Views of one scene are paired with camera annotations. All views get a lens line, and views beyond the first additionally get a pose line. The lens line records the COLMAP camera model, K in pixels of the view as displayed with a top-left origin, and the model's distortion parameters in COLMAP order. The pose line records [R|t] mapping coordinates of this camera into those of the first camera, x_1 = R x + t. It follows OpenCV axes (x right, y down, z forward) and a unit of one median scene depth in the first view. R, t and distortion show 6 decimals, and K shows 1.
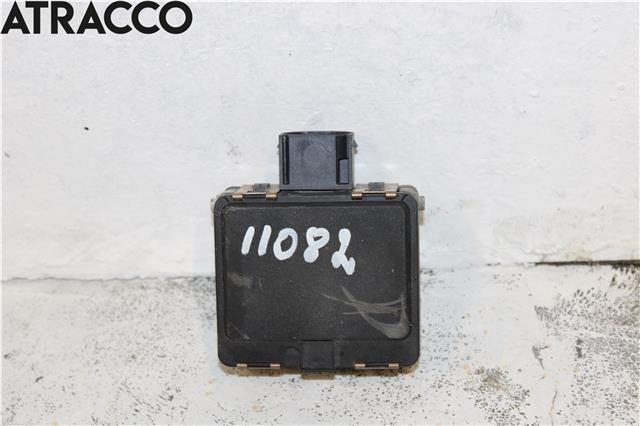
lens RADIAL K [[1587.0, 0, 322.7], [0, 1587.0, 220.0], [0, 0, 1]] dist [0.075670, 0.000000]
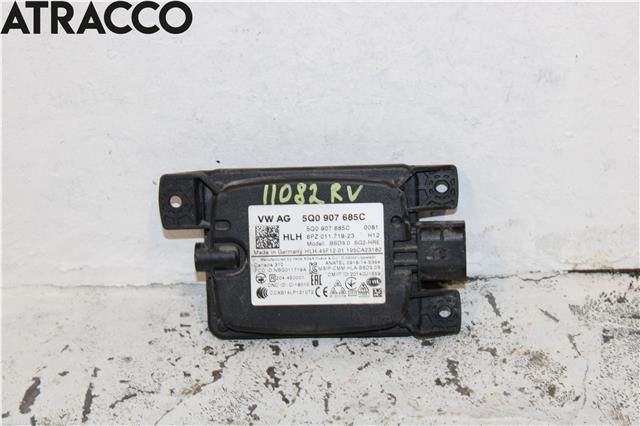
lens RADIAL K [[1587.0, 0, 331.5], [0, 1587.0, 211.3], [0, 0, 1]] dist [0.075670, 0.000000]
pose [[0.999979, 0.003142, 0.005688, -0.064879], [-0.002799, 0.998238, -0.059276, 0.058056], [-0.005864, 0.059259, 0.998225, -0.274223]]
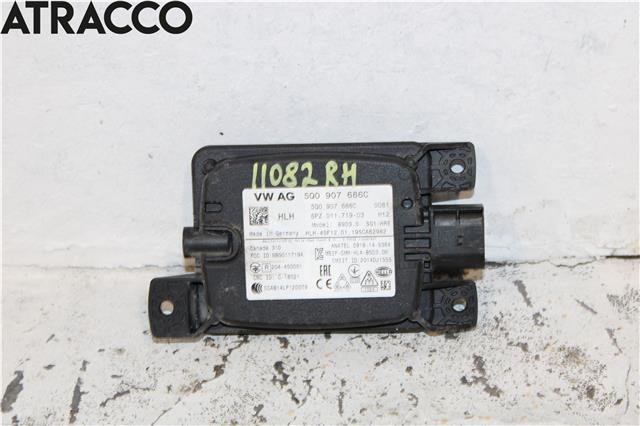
lens RADIAL K [[1587.0, 0, 325.1], [0, 1587.0, 212.4], [0, 0, 1]] dist [0.075670, 0.000000]
pose [[0.999836, 0.012061, 0.013505, -0.088999], [-0.011787, 0.999727, -0.020162, 0.021993], [-0.013745, 0.019999, 0.999706, -0.149214]]
